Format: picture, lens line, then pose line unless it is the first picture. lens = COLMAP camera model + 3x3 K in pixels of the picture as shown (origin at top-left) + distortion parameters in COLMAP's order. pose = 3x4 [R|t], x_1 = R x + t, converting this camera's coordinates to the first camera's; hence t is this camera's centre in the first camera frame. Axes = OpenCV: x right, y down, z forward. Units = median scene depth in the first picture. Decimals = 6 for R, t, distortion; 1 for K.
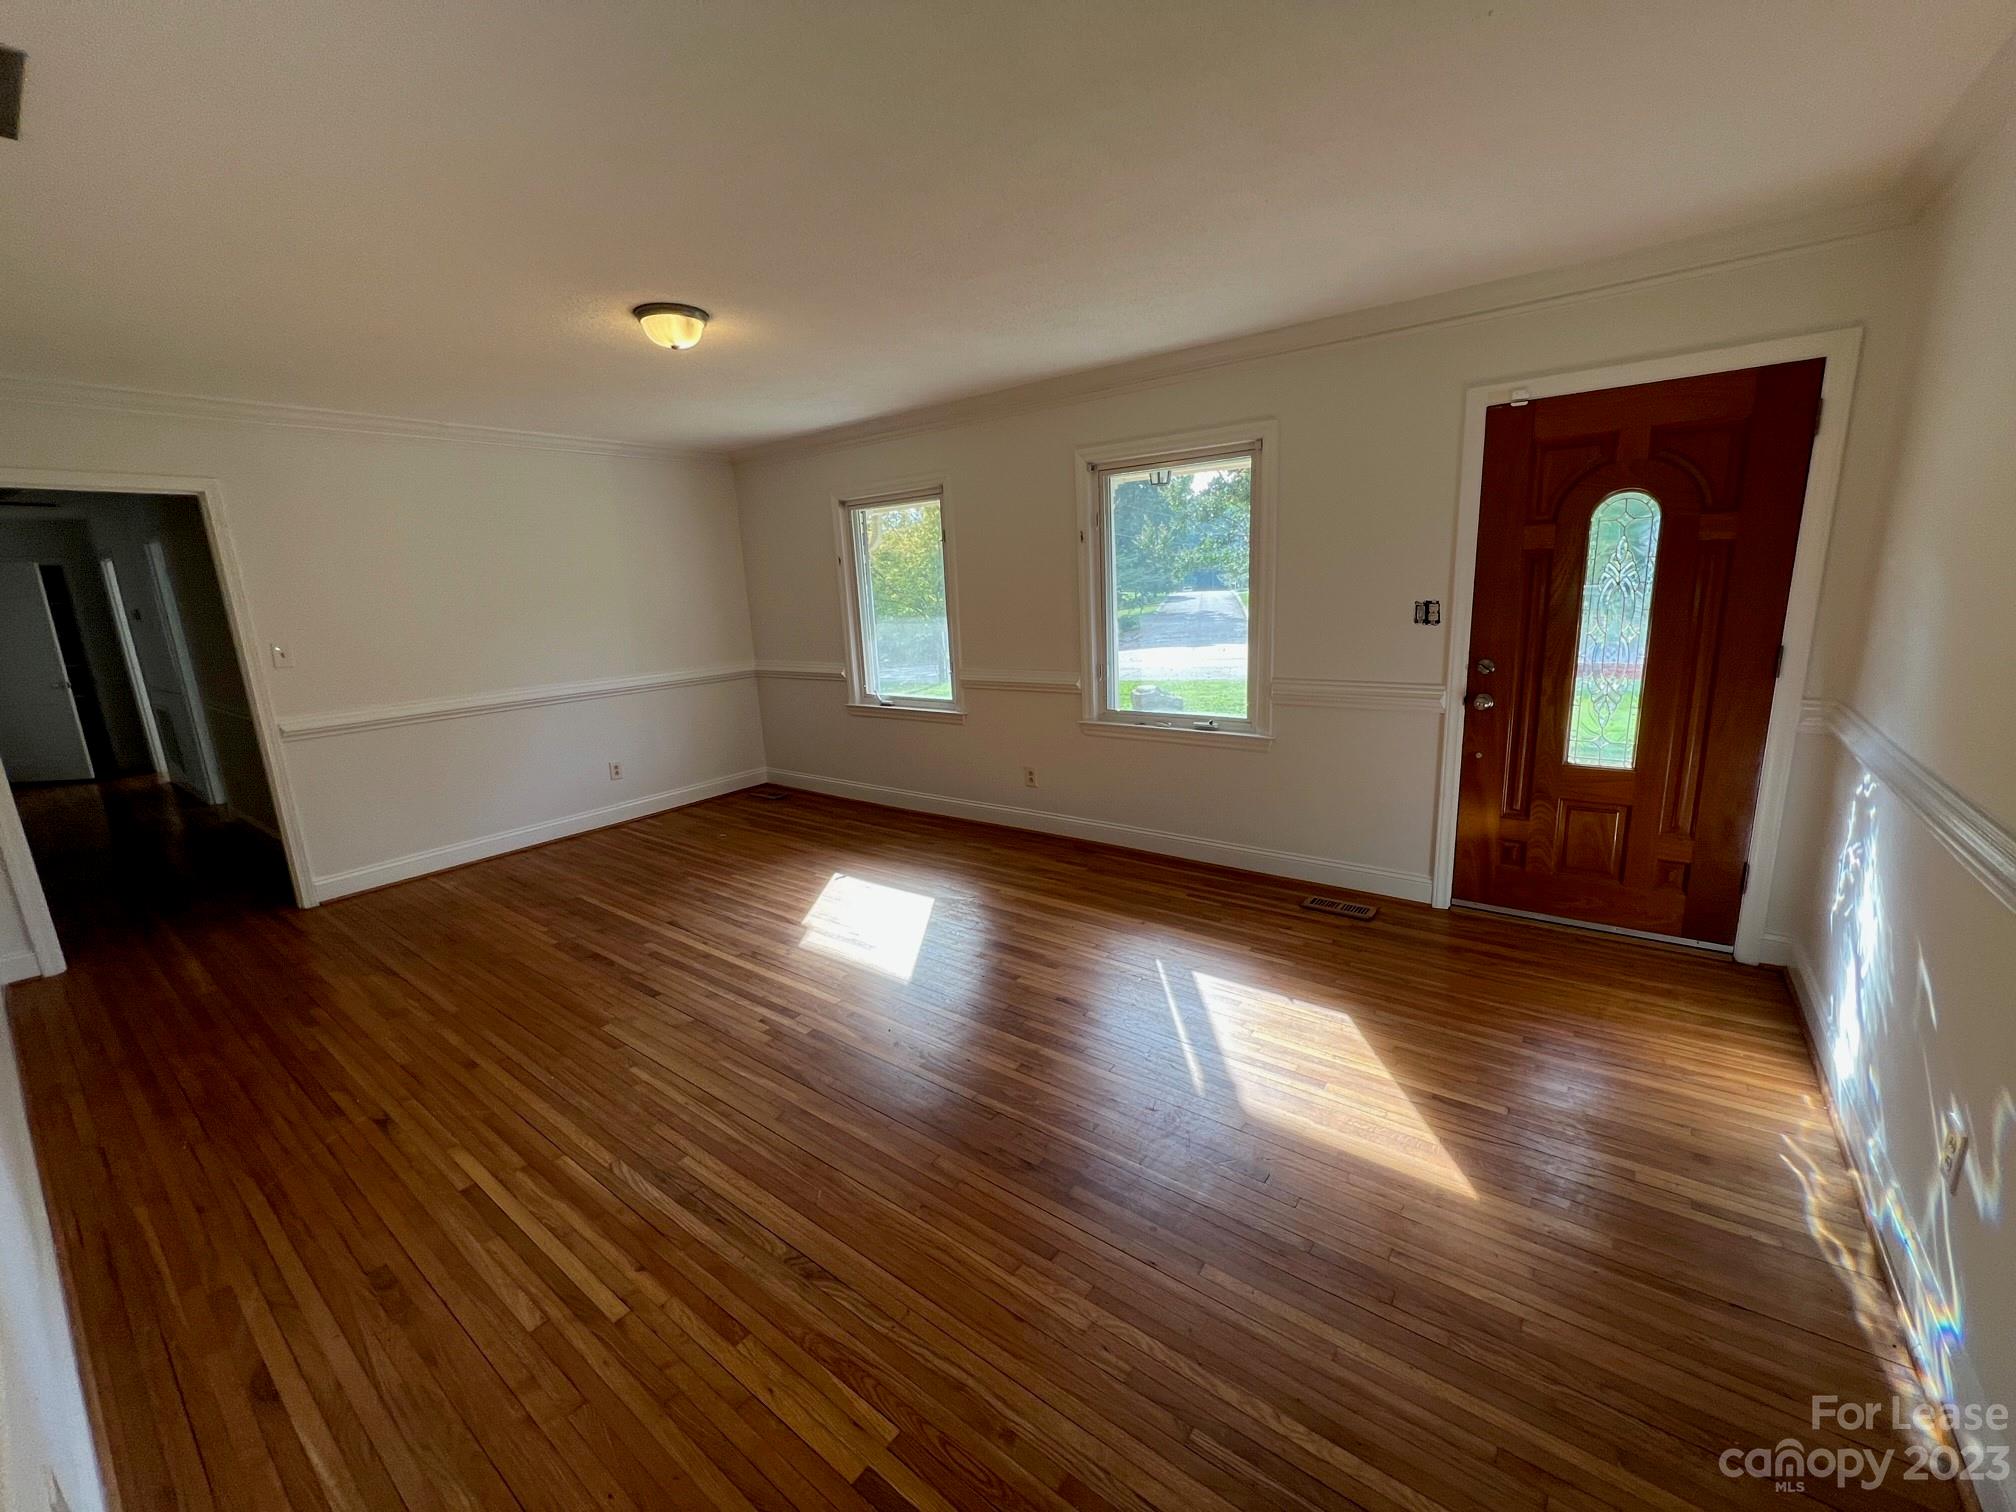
lens RADIAL K [[810.1, 0, 1003.8], [0, 810.1, 755.6], [0, 0, 1]] dist [0.000711, 0.000084]
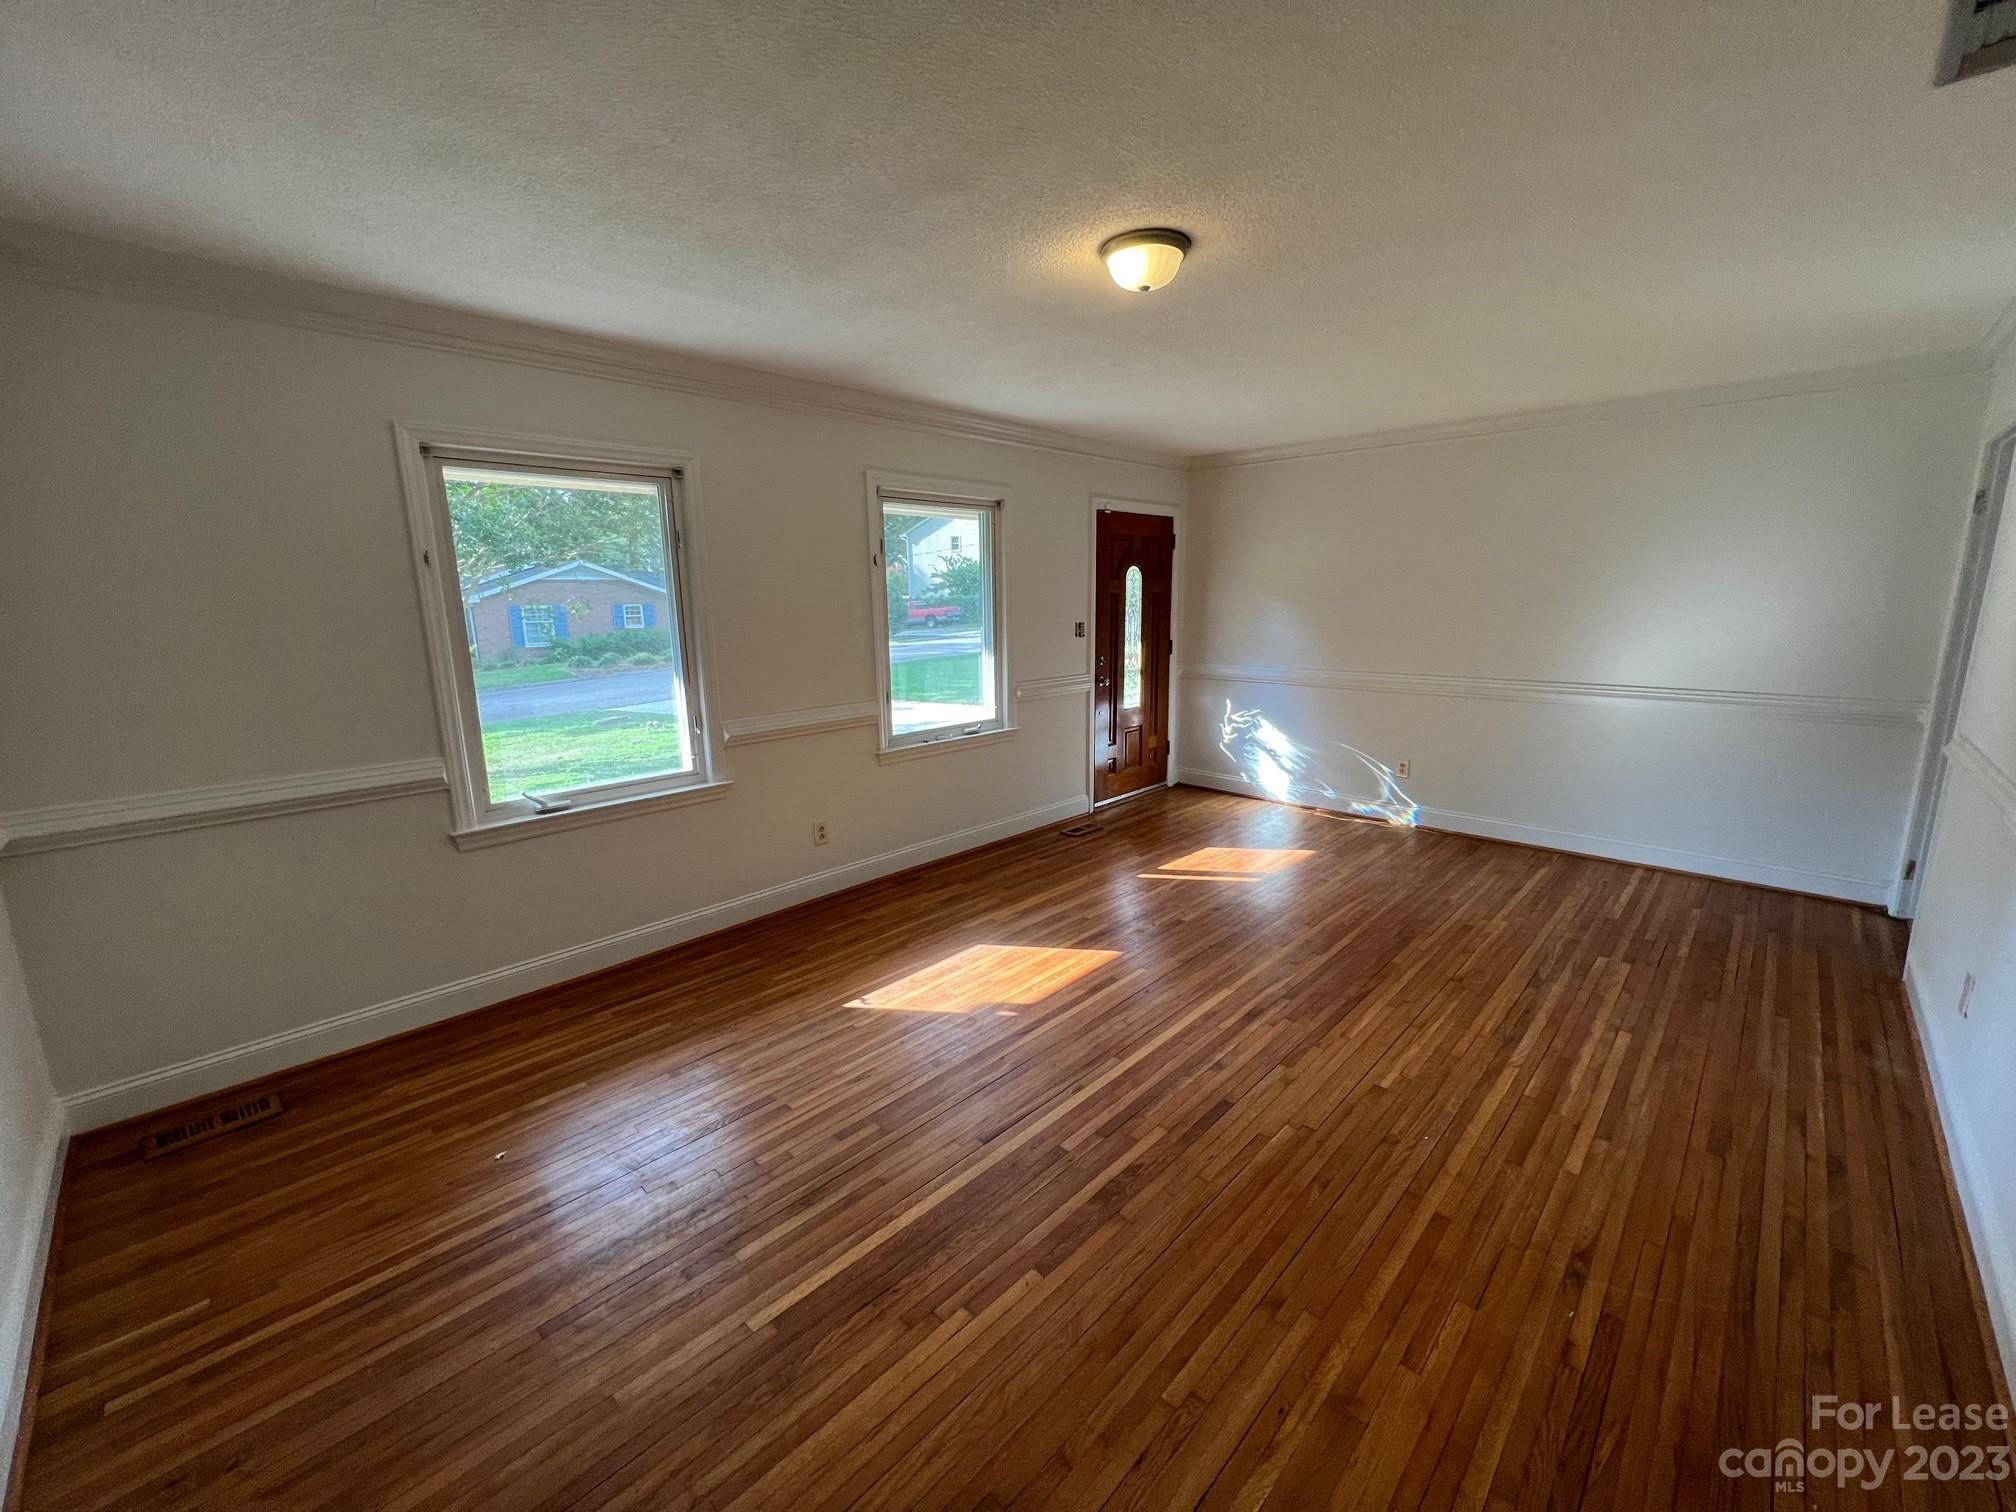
lens RADIAL K [[807.0, 0, 1007.7], [0, 807.0, 756.4], [0, 0, 1]] dist [0.001932, -0.000035]
pose [[0.116516, -0.152350, 0.981434, -0.986228], [0.219831, 0.967612, 0.124106, -0.147362], [-0.968555, 0.201289, 0.146233, 0.861617]]
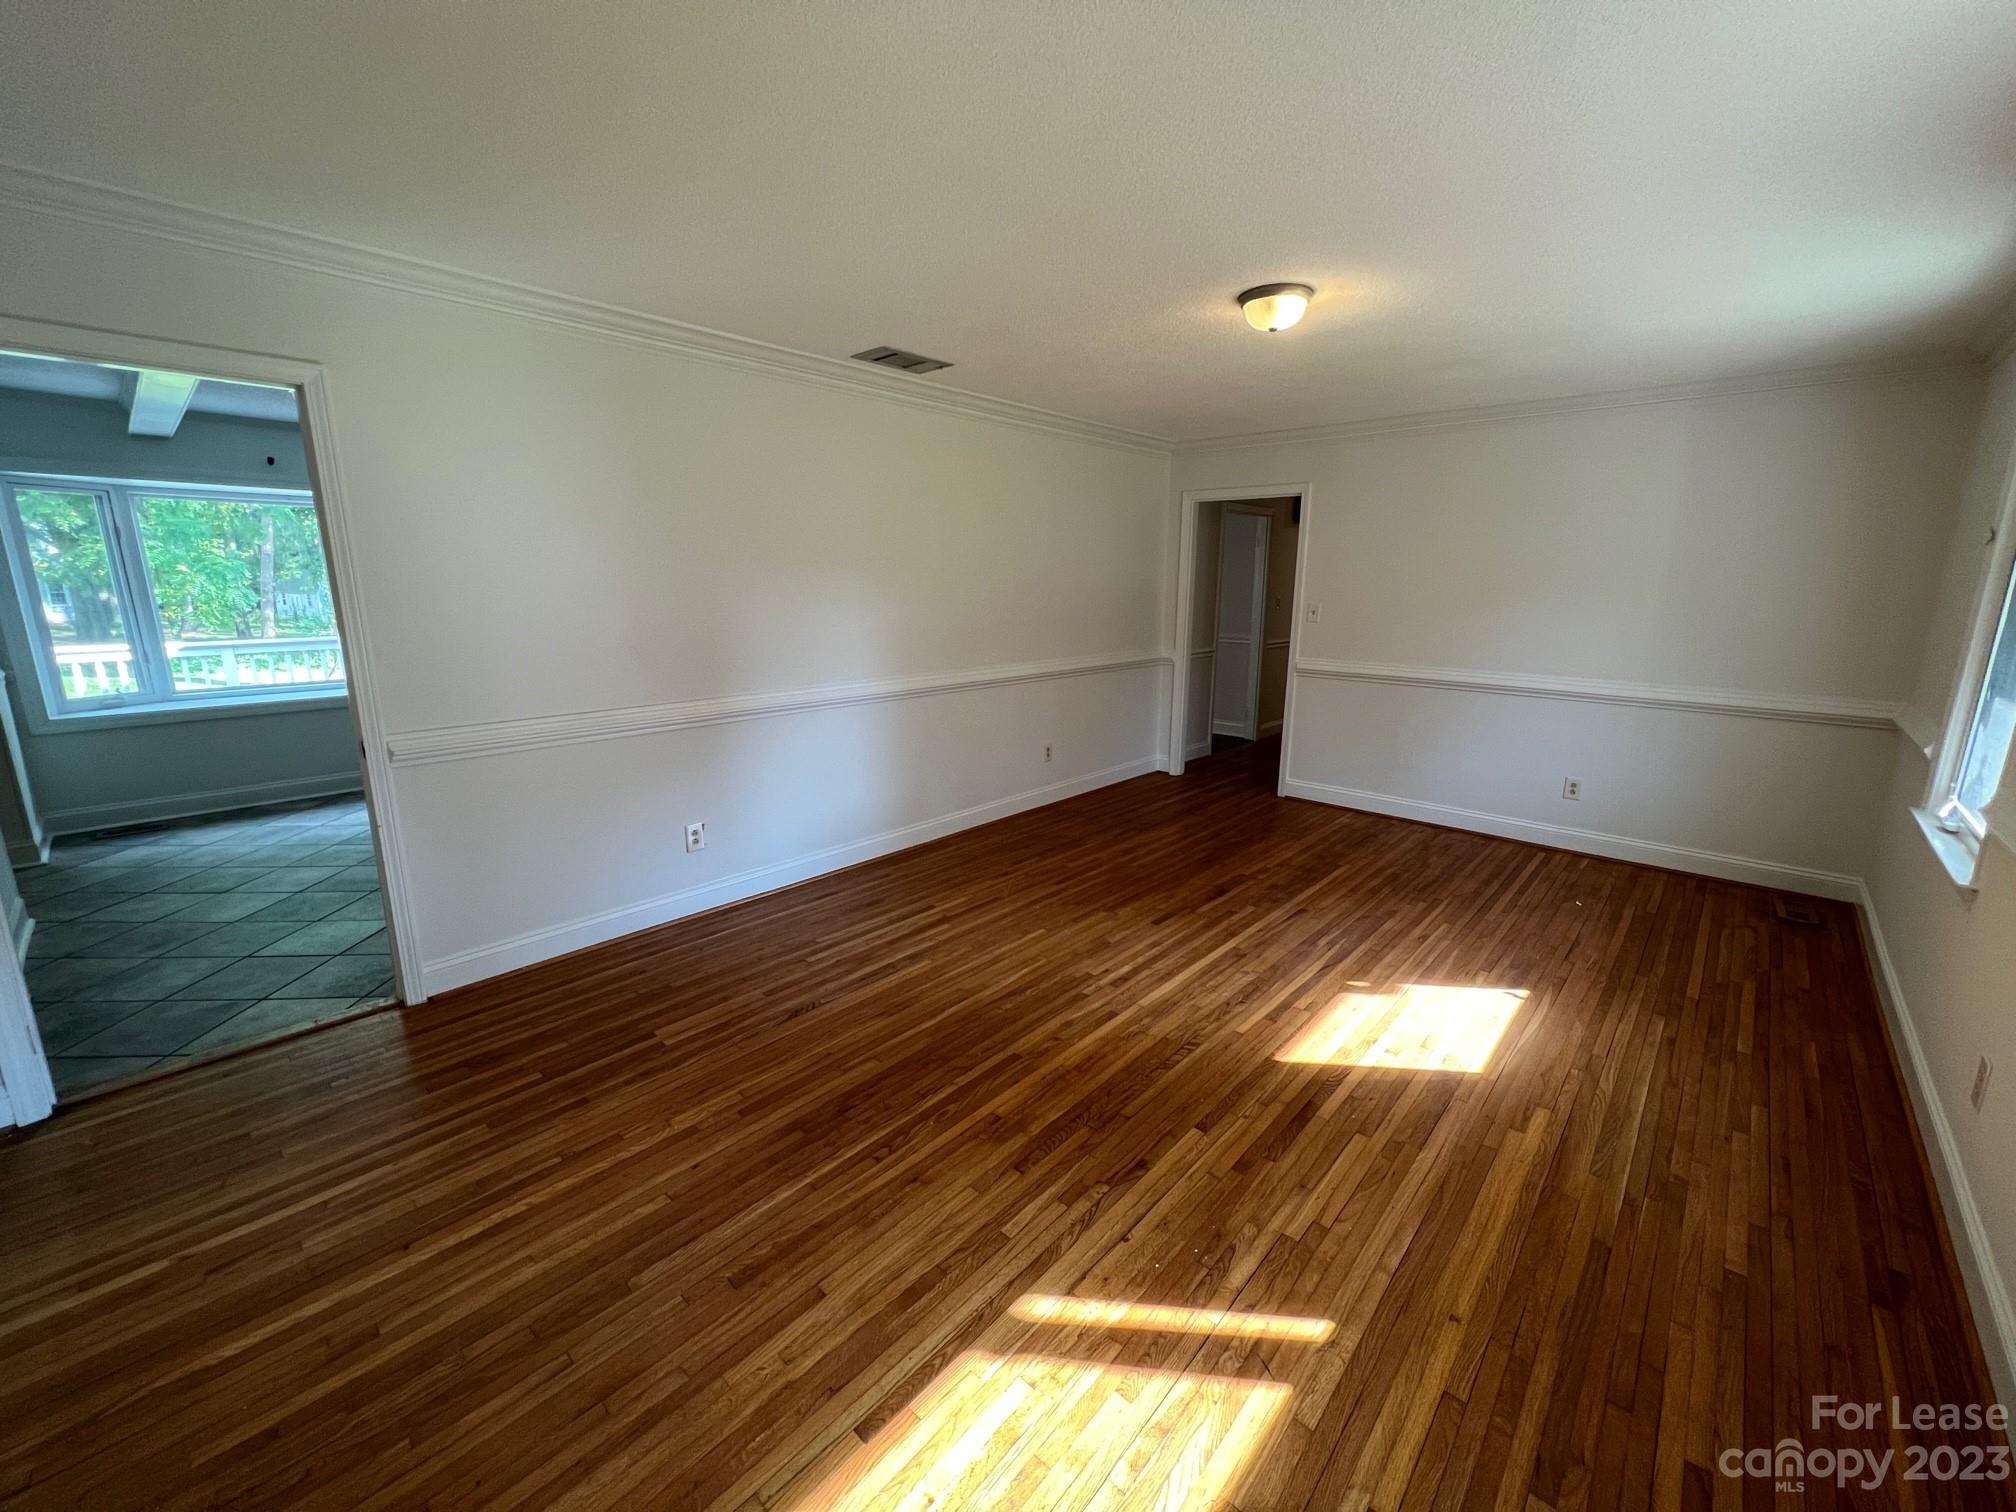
lens RADIAL K [[807.0, 0, 1008.2], [0, 807.0, 752.4], [0, 0, 1]] dist [0.001932, -0.000035]
pose [[-0.089358, 0.254950, -0.962816, 0.542480], [-0.215101, 0.938931, 0.268589, -0.169480], [0.972495, 0.231103, -0.029061, 0.649553]]
